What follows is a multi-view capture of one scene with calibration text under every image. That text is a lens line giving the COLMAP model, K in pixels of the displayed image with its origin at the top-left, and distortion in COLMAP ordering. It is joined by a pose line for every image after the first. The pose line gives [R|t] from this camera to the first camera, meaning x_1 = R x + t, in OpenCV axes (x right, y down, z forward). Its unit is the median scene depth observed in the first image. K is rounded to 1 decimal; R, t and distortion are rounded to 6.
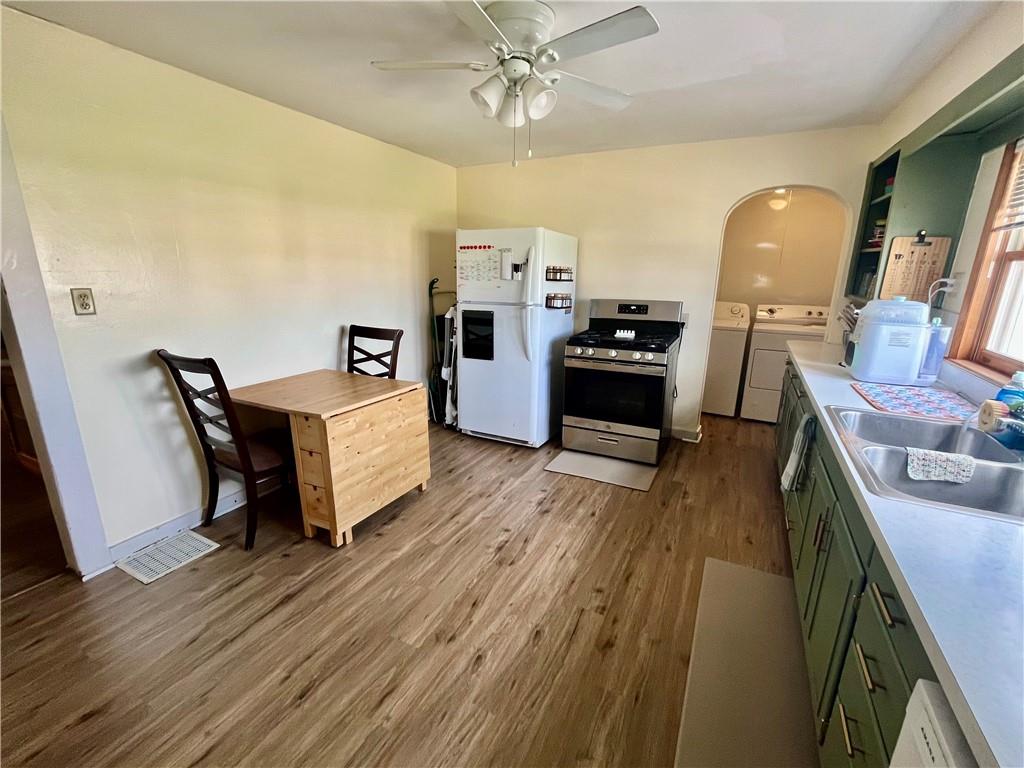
lens RADIAL K [[451.2, 0, 512.2], [0, 451.2, 387.2], [0, 0, 1]] dist [-0.000821, -0.000071]
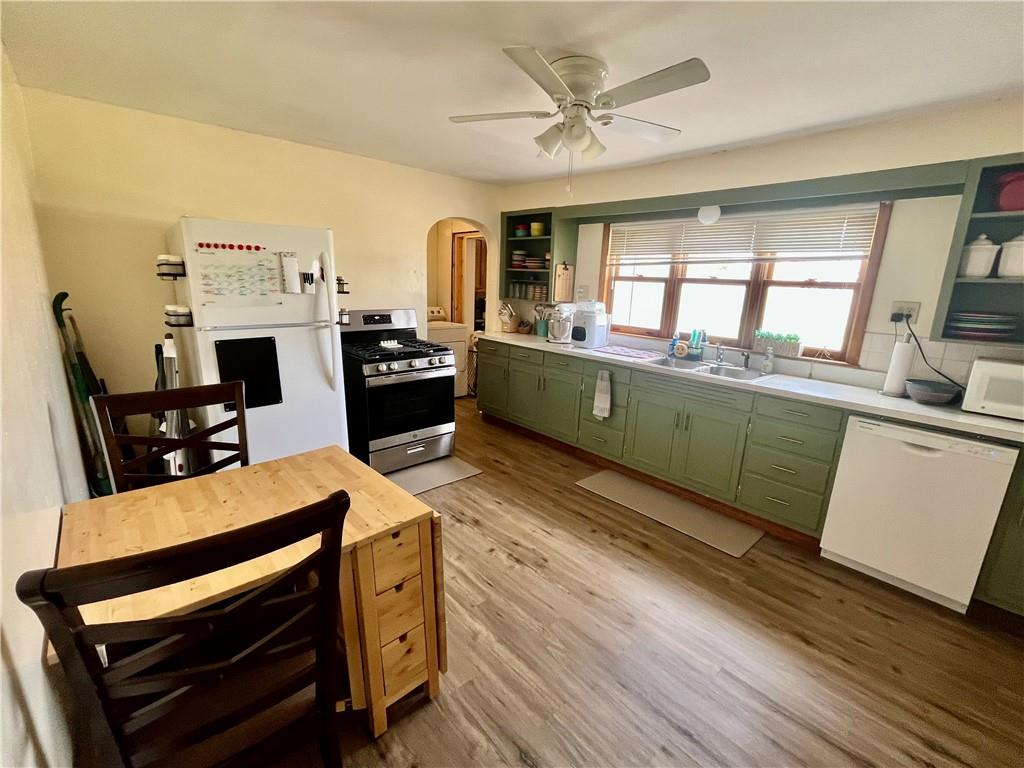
lens RADIAL K [[451.2, 0, 513.4], [0, 451.2, 385.4], [0, 0, 1]] dist [-0.000821, -0.000071]
pose [[0.354692, -0.211504, 0.910747, -0.739688], [0.211298, 0.967011, 0.142280, -0.145002], [-0.910794, 0.141973, 0.387682, 0.478368]]
